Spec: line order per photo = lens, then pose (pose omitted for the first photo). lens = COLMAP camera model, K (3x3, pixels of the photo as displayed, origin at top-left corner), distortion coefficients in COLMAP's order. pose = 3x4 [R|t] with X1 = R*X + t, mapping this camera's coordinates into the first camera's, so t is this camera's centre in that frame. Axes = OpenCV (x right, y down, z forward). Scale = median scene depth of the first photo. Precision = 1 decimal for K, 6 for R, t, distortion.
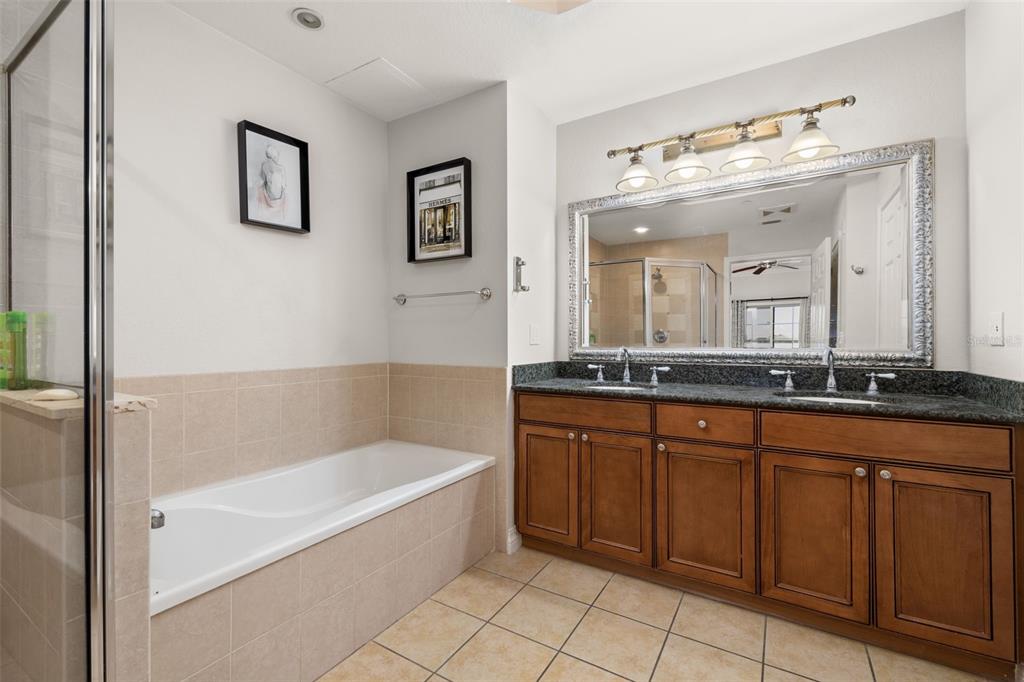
lens RADIAL K [[444.8, 0, 507.5], [0, 444.8, 340.0], [0, 0, 1]] dist [-0.000307, 0.000258]
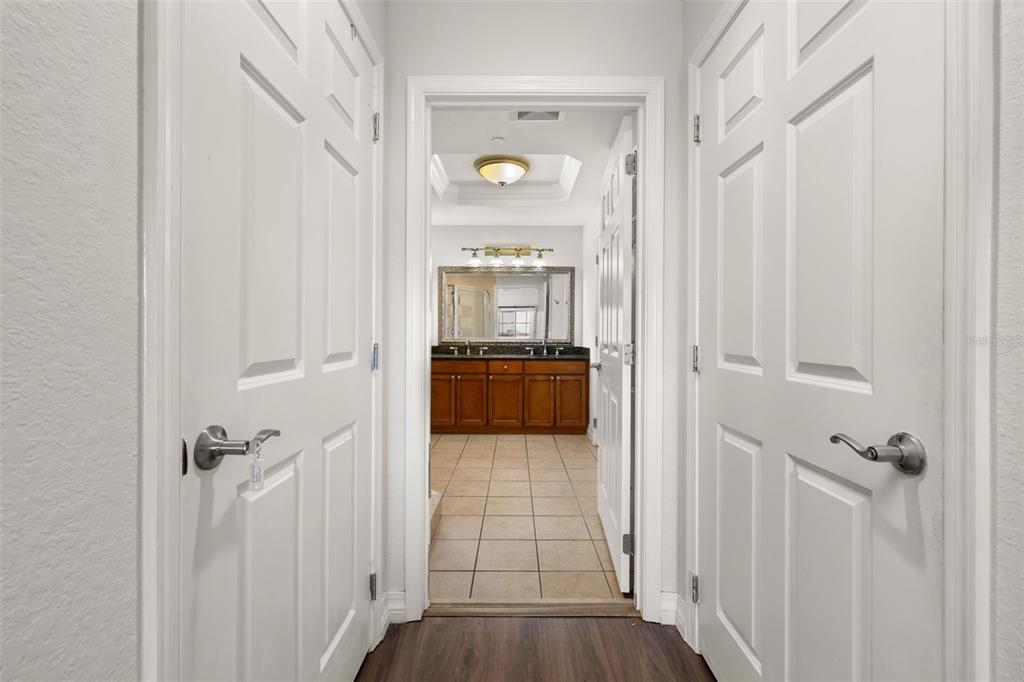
lens RADIAL K [[439.2, 0, 509.9], [0, 439.2, 347.8], [0, 0, 1]] dist [-0.000246, -0.000035]
pose [[0.856091, -0.010916, 0.516710, -0.847718], [-0.007807, 0.999390, 0.034048, -0.017136], [-0.516766, -0.033182, 0.855483, -1.190799]]
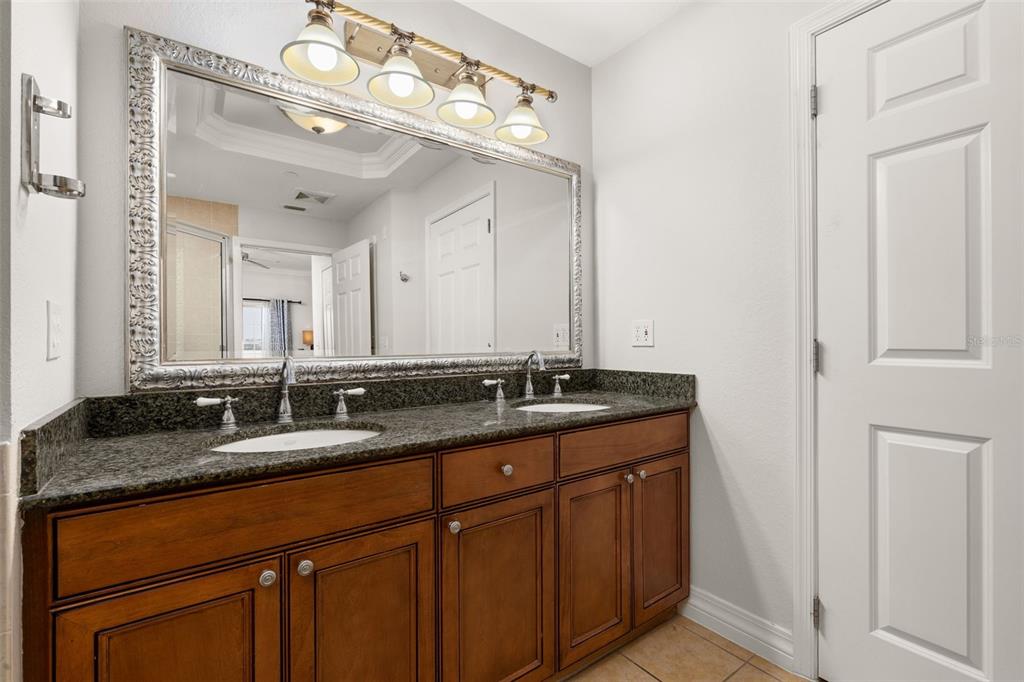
lens RADIAL K [[453.8, 0, 507.1], [0, 453.8, 340.6], [0, 0, 1]] dist [-0.002944, 0.000114]
pose [[0.374499, 0.001569, 0.927226, -0.178371], [0.005154, 0.999980, -0.003774, -0.001683], [-0.927213, 0.006193, 0.374483, 0.697172]]
